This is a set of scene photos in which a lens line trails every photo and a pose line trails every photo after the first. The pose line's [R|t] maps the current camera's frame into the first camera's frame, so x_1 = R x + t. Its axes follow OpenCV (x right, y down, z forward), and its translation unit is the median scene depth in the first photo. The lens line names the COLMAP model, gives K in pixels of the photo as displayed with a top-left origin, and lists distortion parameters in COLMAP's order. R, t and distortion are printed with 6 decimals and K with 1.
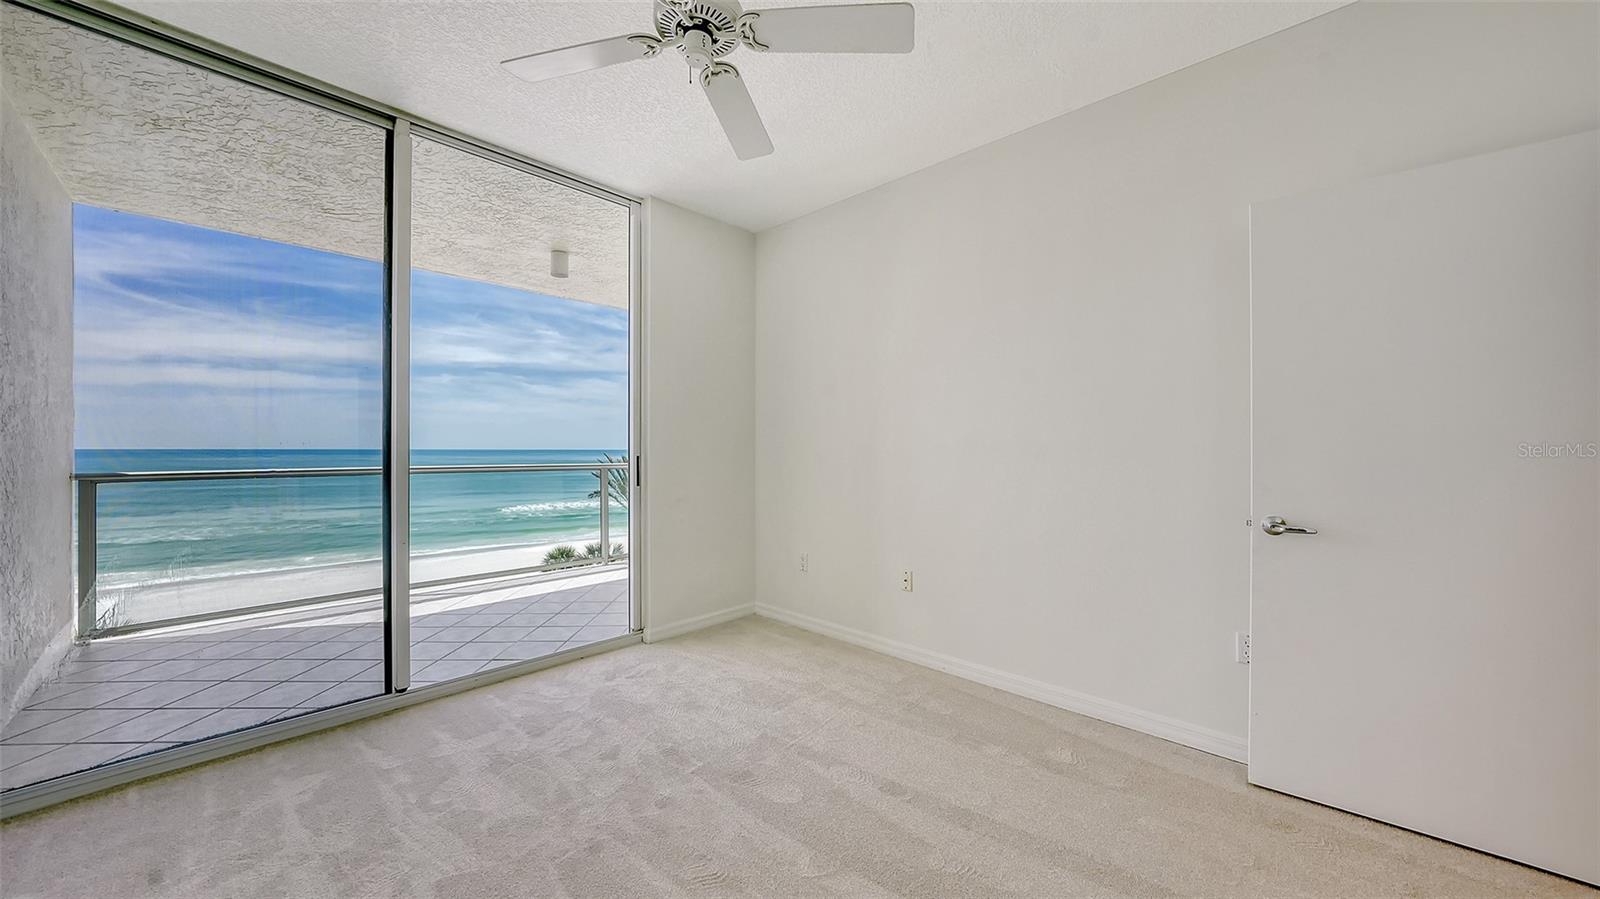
lens RADIAL K [[561.7, 0, 808.2], [0, 561.7, 435.0], [0, 0, 1]] dist [-0.009195, 0.000117]
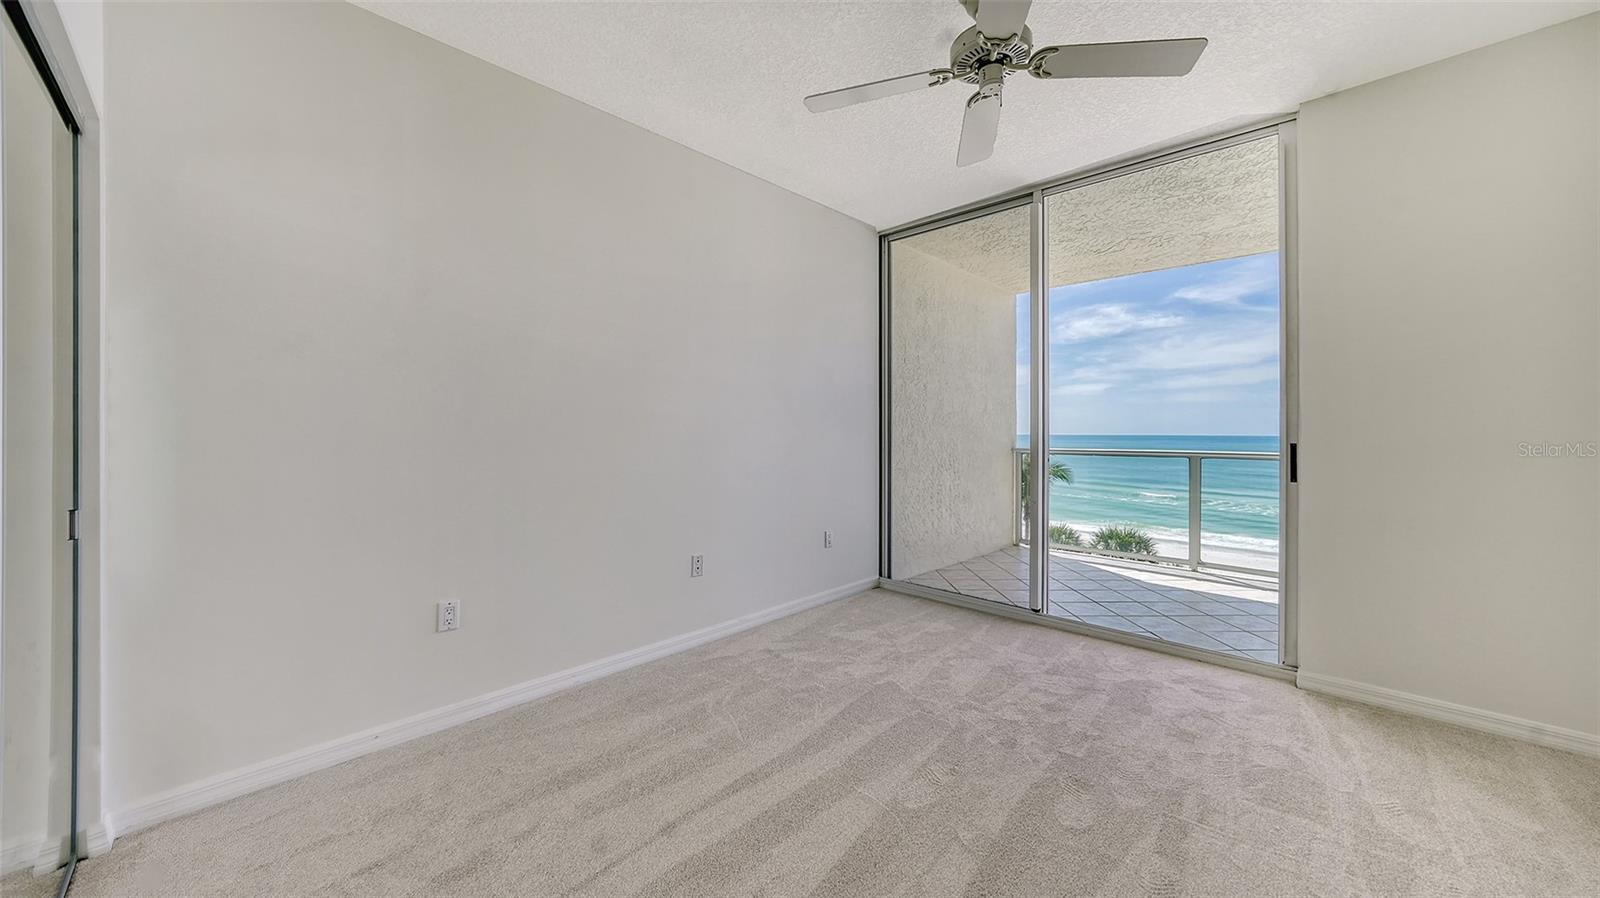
lens RADIAL K [[561.7, 0, 808.2], [0, 561.7, 434.5], [0, 0, 1]] dist [-0.009195, 0.000117]
pose [[0.014487, -0.000479, -0.999895, 0.619294], [0.016546, 0.999863, -0.000240, 0.015832], [0.999758, -0.016541, 0.014492, 0.416428]]
